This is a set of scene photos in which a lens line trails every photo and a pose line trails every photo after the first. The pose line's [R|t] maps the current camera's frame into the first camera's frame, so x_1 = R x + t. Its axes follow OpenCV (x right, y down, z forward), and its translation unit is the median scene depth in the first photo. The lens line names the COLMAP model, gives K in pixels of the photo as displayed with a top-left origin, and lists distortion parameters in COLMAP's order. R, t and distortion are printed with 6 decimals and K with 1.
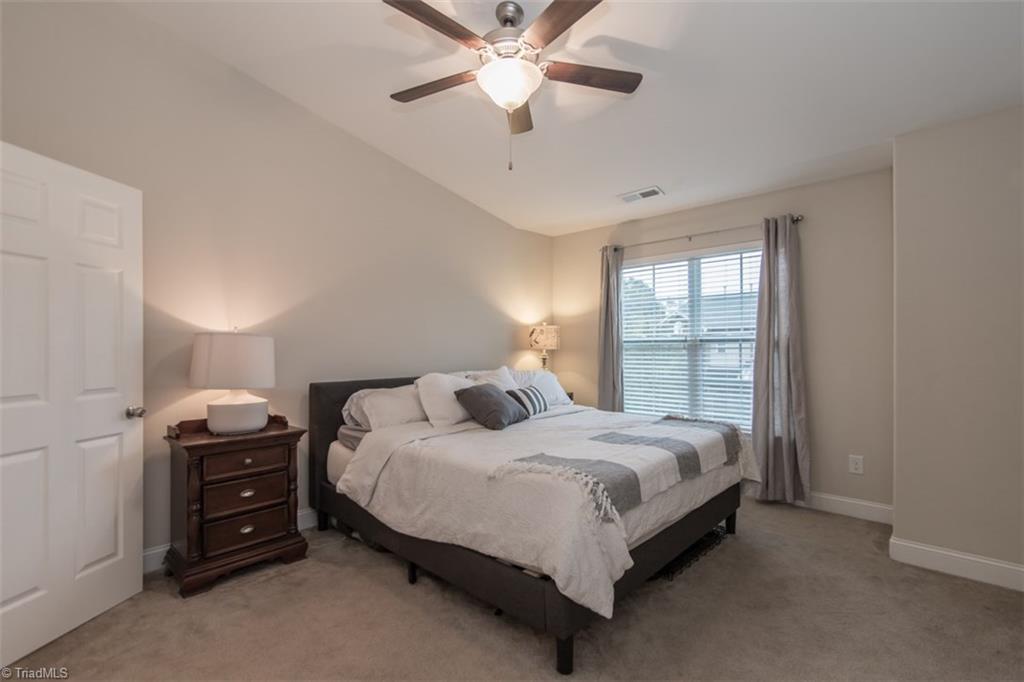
lens RADIAL K [[461.2, 0, 516.9], [0, 461.2, 347.1], [0, 0, 1]] dist [-0.000875, -0.000840]
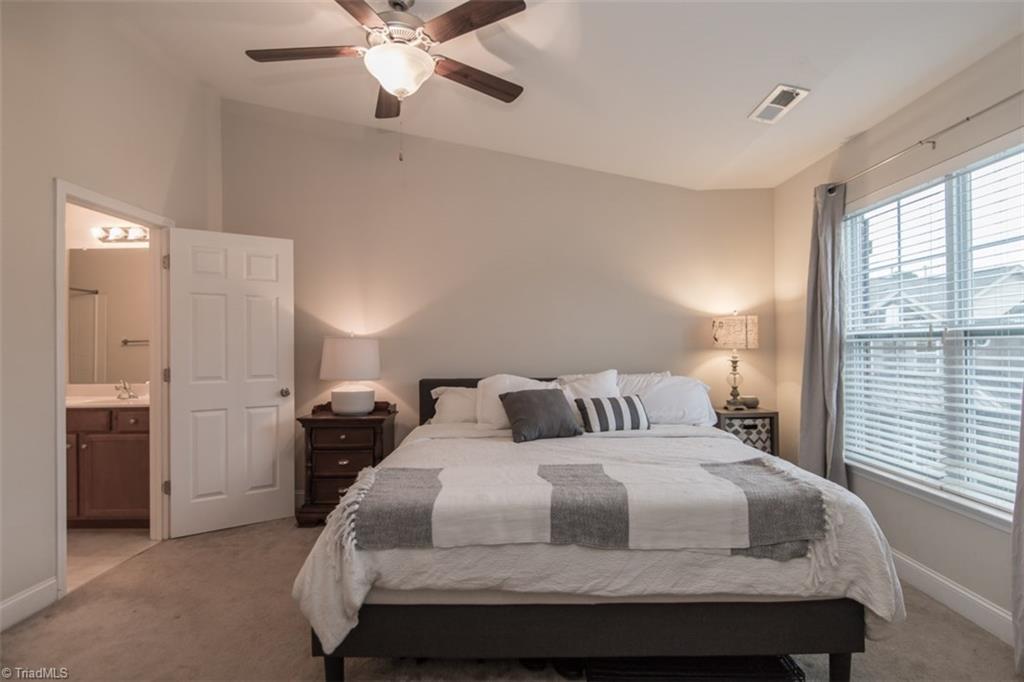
lens RADIAL K [[509.3, 0, 514.8], [0, 509.3, 344.2], [0, 0, 1]] dist [-0.003834, -0.001780]
pose [[0.680505, -0.004438, -0.732730, 0.617302], [0.005339, 0.999985, -0.001099, -0.003942], [0.732724, -0.003164, 0.680519, 0.312946]]
